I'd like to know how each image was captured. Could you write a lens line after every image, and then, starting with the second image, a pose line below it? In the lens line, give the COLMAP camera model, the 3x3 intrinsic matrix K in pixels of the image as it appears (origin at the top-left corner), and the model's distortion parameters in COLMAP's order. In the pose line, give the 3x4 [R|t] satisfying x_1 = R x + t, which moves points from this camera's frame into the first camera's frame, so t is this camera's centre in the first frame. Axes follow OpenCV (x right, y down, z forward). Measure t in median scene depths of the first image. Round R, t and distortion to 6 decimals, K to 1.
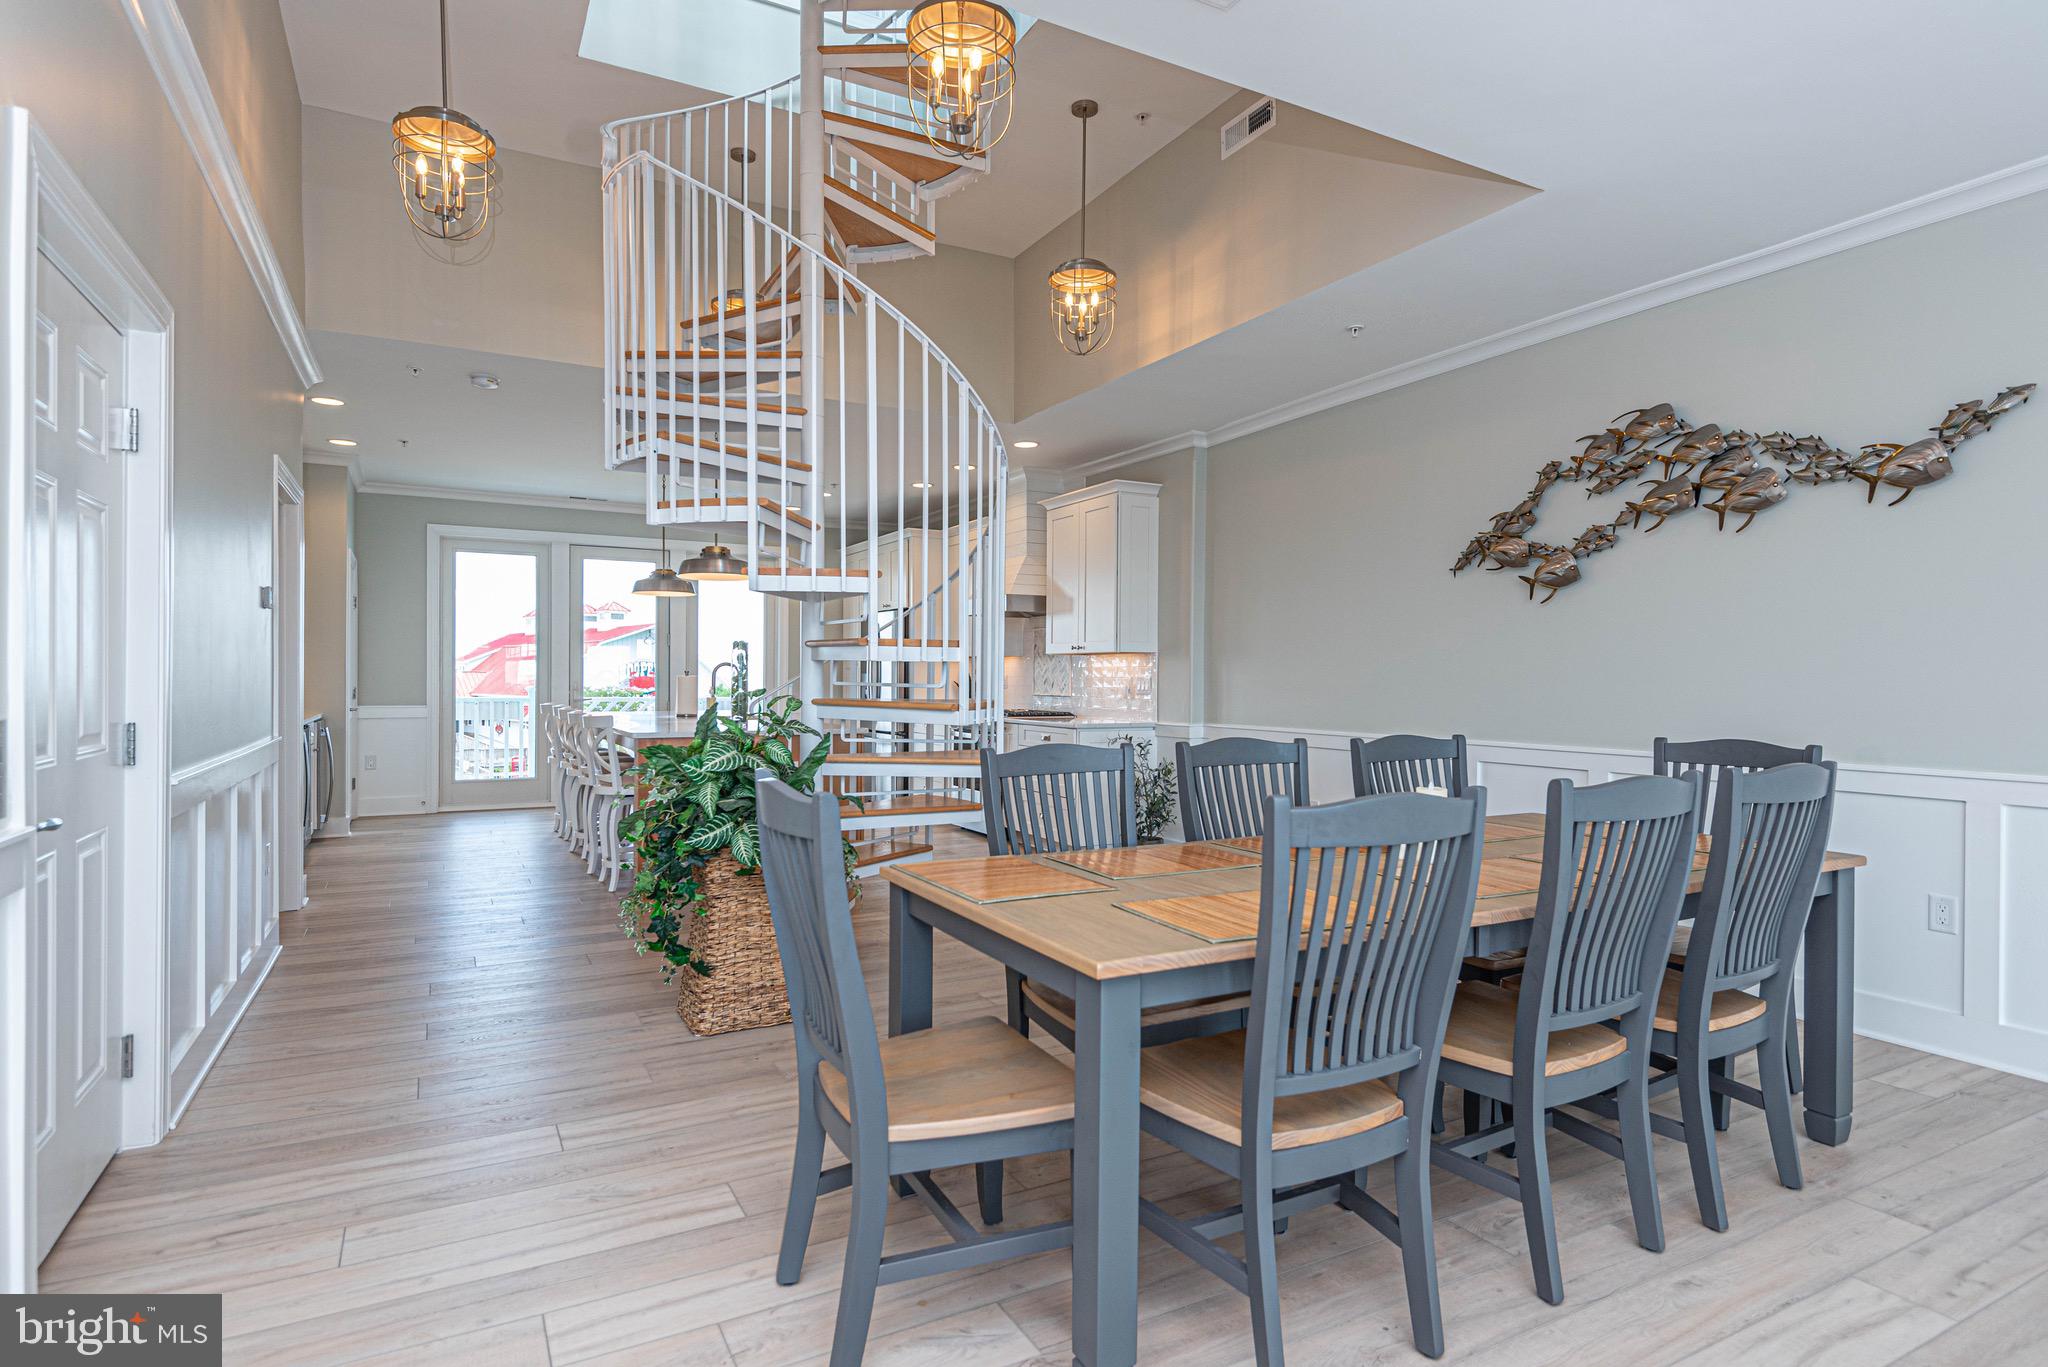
lens RADIAL K [[1081.6, 0, 1027.3], [0, 1081.6, 689.3], [0, 0, 1]] dist [0.035491, -0.006038]
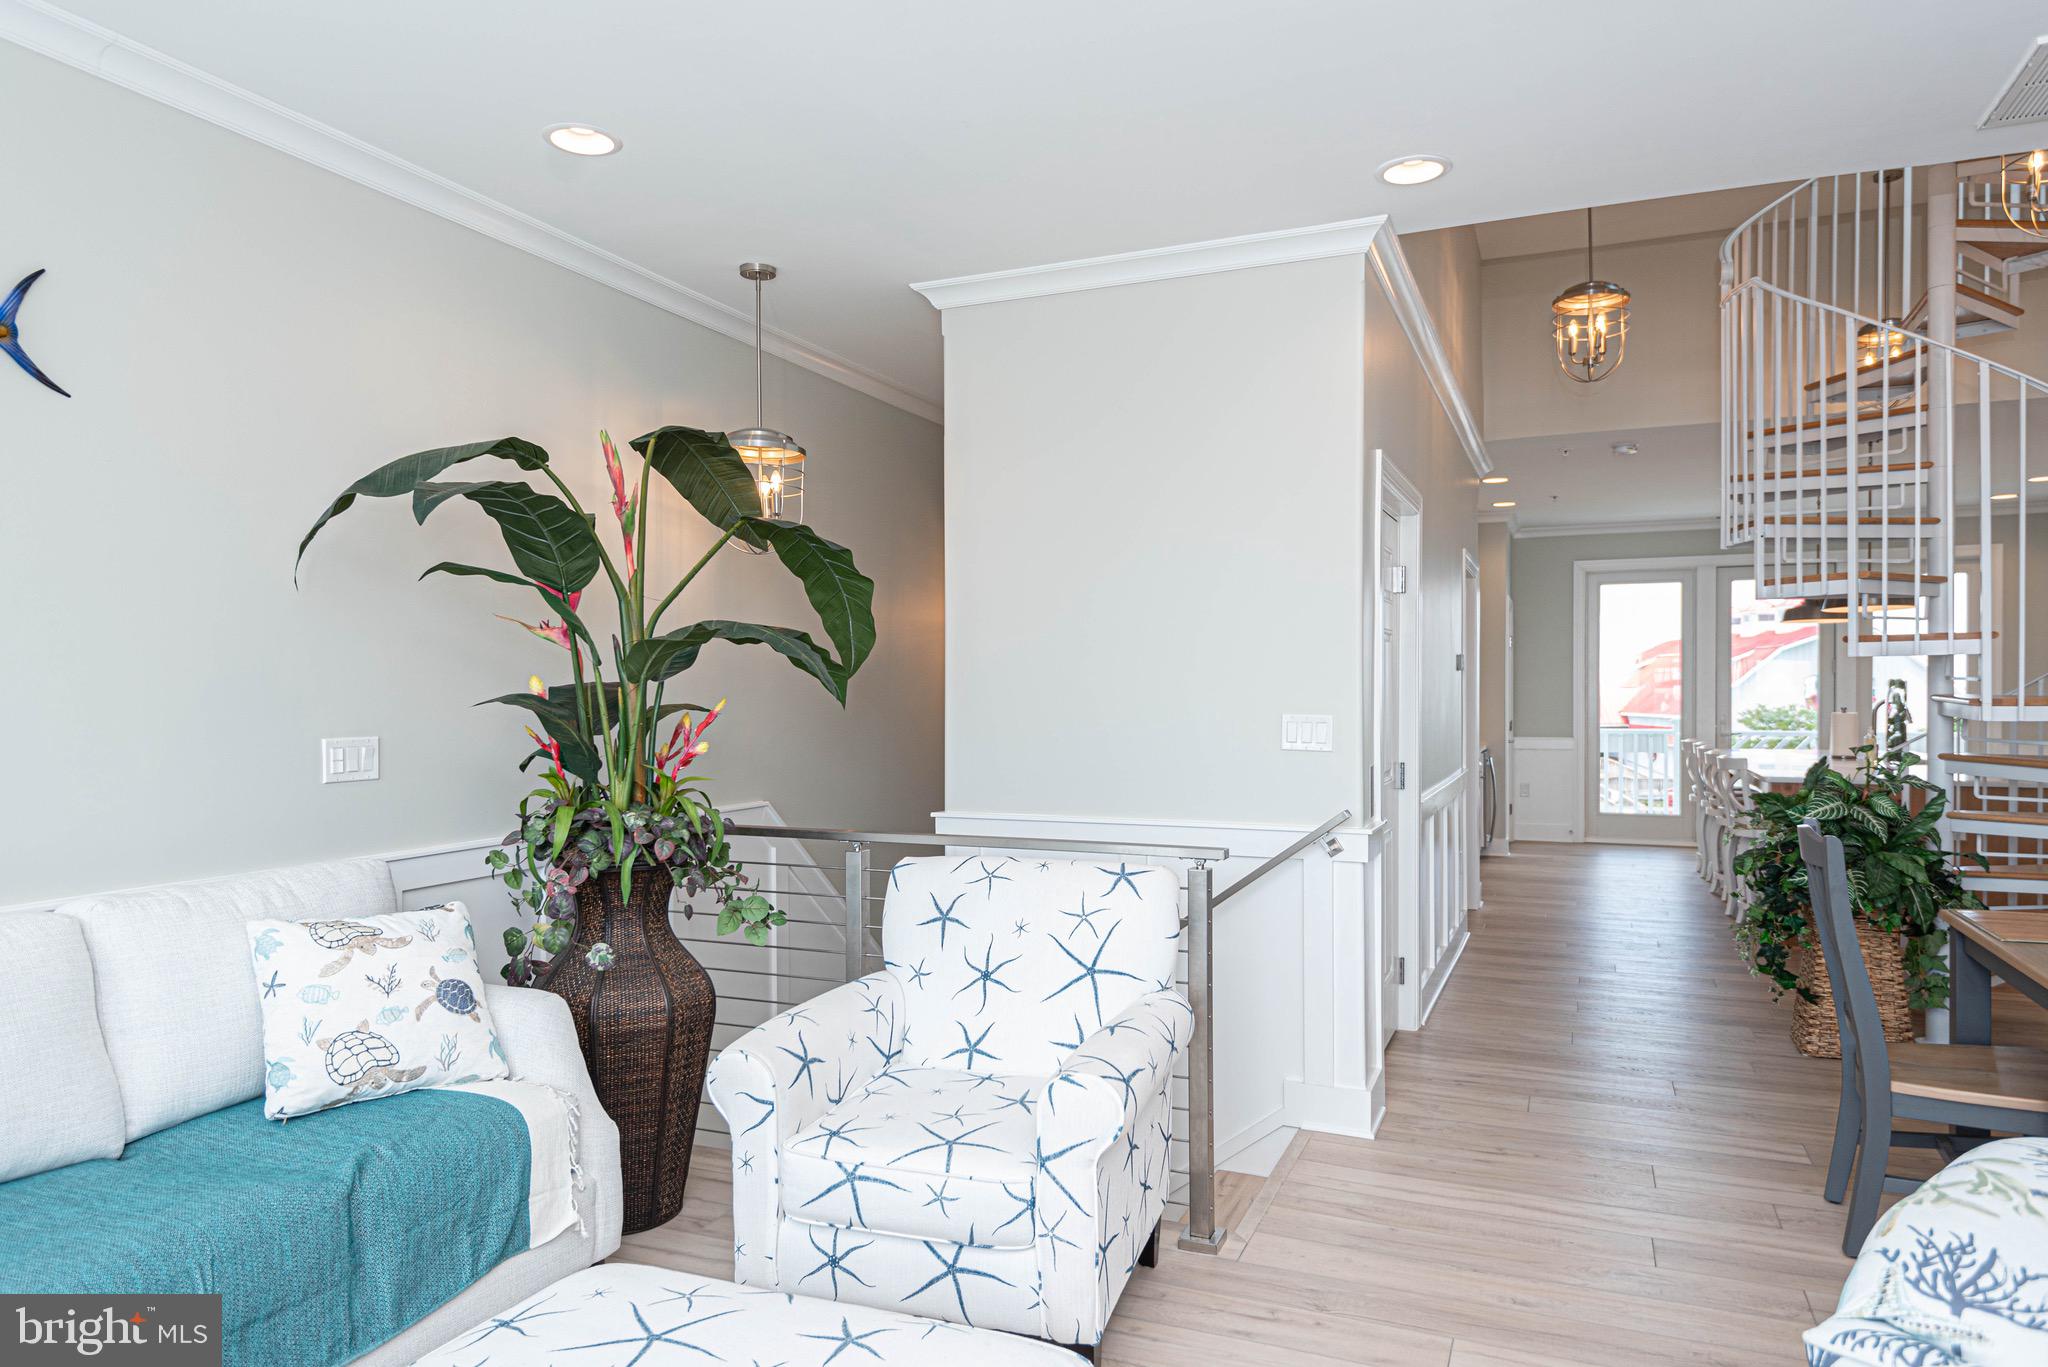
lens RADIAL K [[1319.4, 0, 1021.8], [0, 1319.4, 693.8], [0, 0, 1]] dist [0.010472, -0.006999]
pose [[0.623504, -0.006078, -0.781797, 0.202185], [-0.001262, 0.999961, -0.008781, -0.030527], [0.781819, 0.006462, 0.623472, -0.371261]]
